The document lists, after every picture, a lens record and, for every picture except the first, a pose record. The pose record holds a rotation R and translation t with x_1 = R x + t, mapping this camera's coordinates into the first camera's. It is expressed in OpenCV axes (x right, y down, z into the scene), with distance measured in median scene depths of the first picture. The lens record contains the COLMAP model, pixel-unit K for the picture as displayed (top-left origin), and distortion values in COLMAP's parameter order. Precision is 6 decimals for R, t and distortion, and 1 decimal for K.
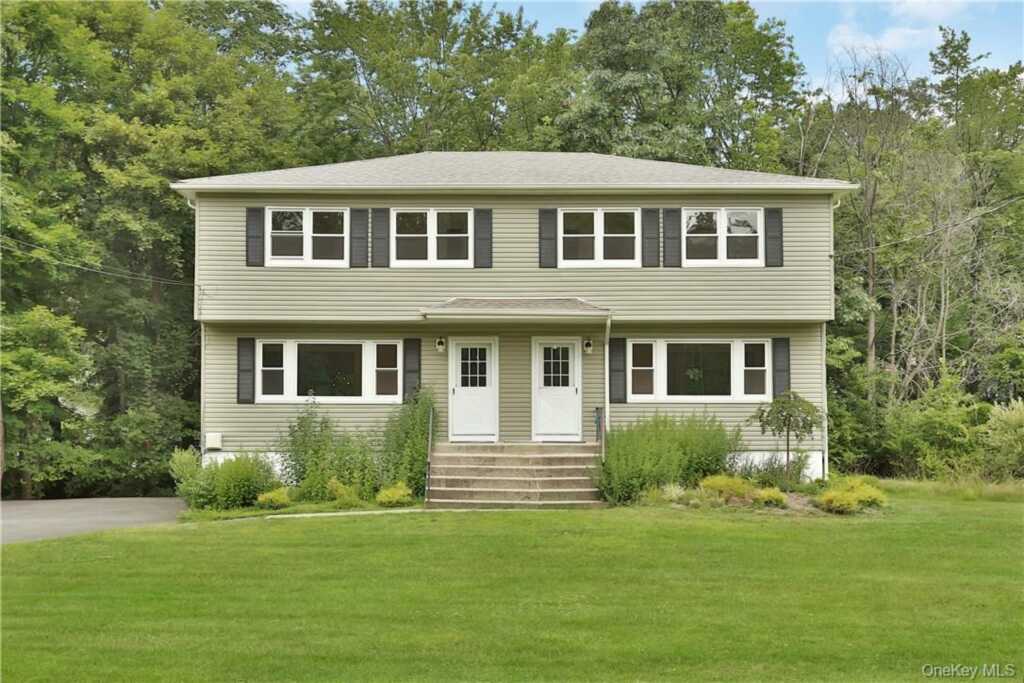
lens RADIAL K [[1083.3, 0, 512.0], [0, 1083.3, 419.2], [0, 0, 1]] dist [0.080009, -0.003378]
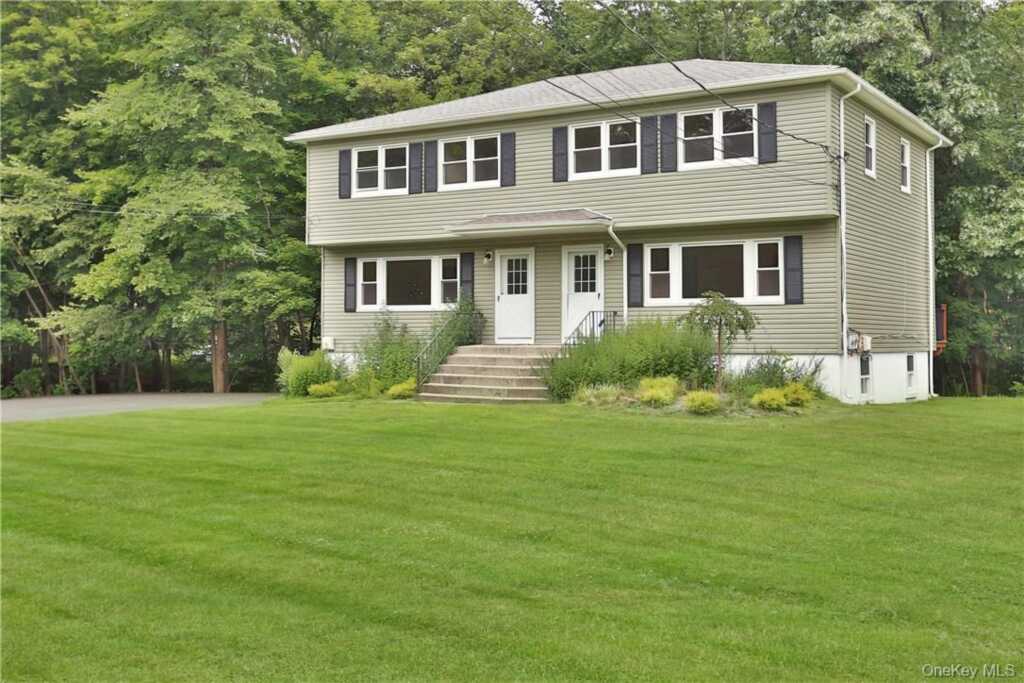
lens RADIAL K [[1146.4, 0, 512.0], [0, 1146.4, 341.5], [0, 0, 1]] dist [0.100171, -0.007251]
pose [[0.852584, 0.000480, -0.522591, 0.573491], [0.009463, 0.999821, 0.016357, -0.000968], [0.522505, -0.018891, 0.852427, 0.005044]]
